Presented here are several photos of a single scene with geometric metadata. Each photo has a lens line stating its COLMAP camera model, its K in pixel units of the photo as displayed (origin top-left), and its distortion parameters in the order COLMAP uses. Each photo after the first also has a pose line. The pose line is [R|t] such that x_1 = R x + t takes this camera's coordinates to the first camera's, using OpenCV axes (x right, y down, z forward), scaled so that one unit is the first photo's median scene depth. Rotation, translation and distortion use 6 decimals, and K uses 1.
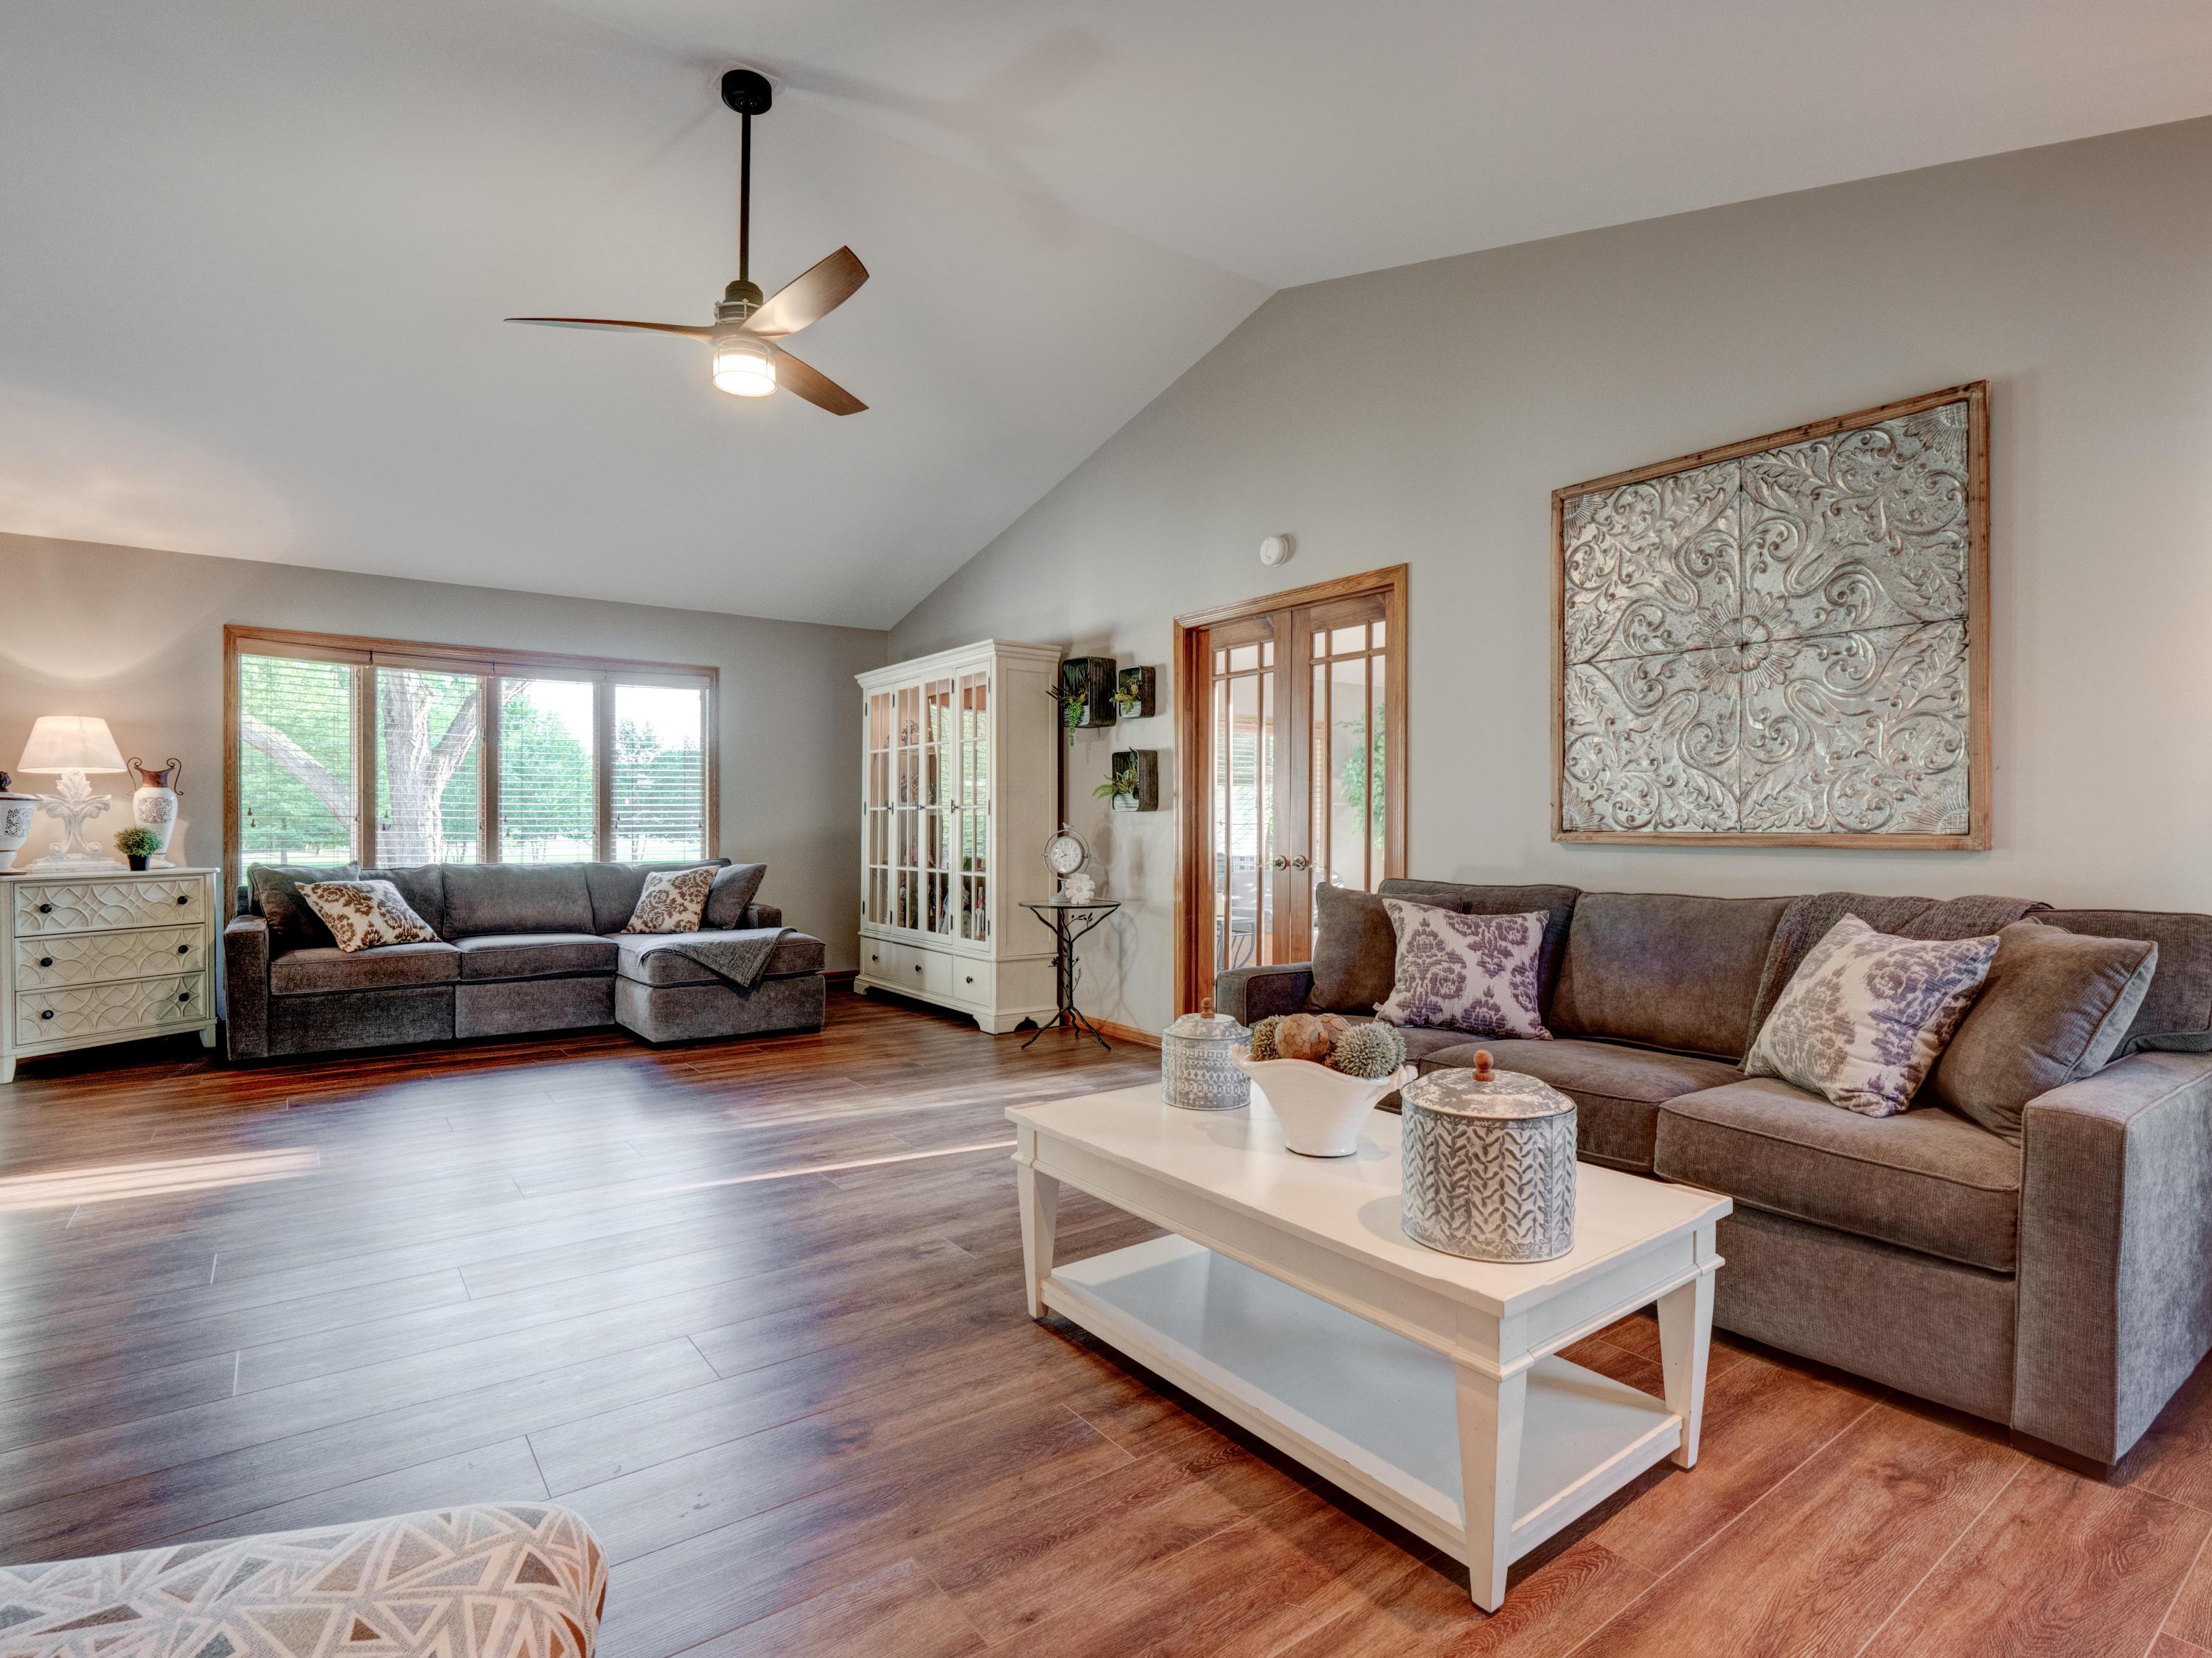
lens RADIAL K [[1093.0, 0, 1122.0], [0, 1093.0, 822.9], [0, 0, 1]] dist [-0.012712, 0.000335]
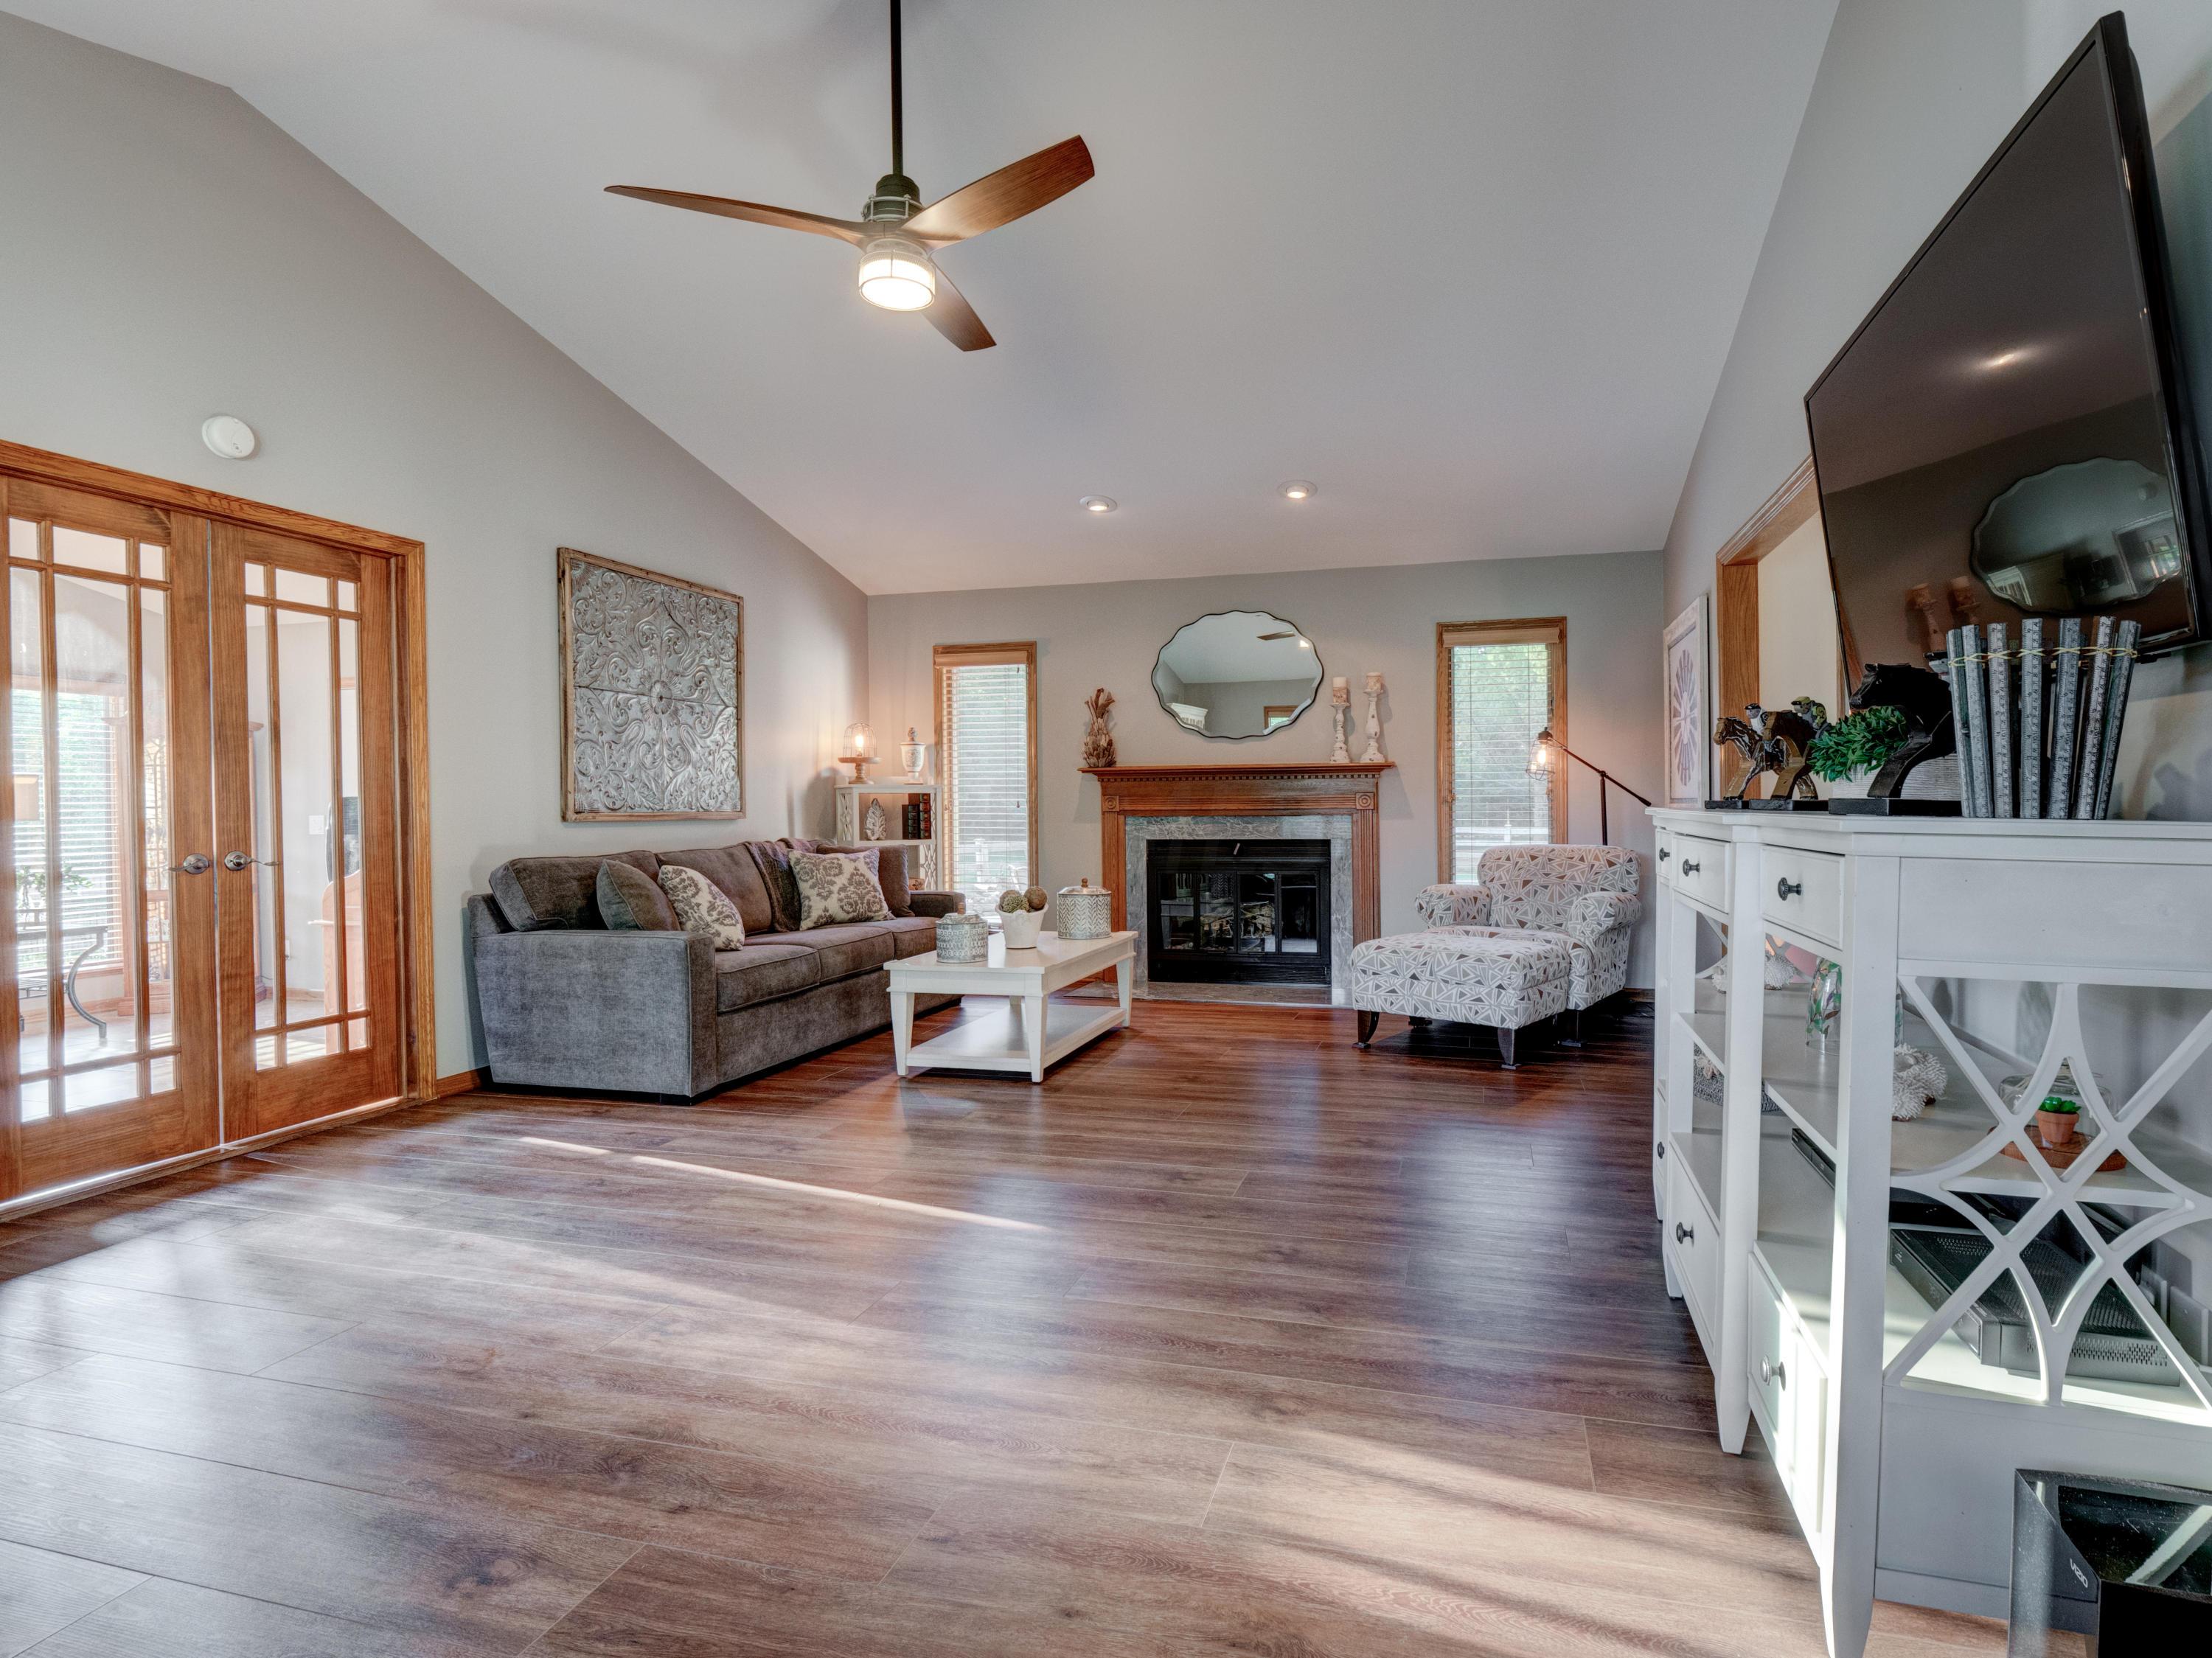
lens RADIAL K [[1060.0, 0, 1091.2], [0, 1060.0, 834.5], [0, 0, 1]] dist [-0.037167, -0.000391]
pose [[-0.526030, -0.011764, 0.850385, -0.907012], [0.005119, 0.999842, 0.016999, 0.010104], [-0.850451, 0.013295, -0.525887, 1.059299]]
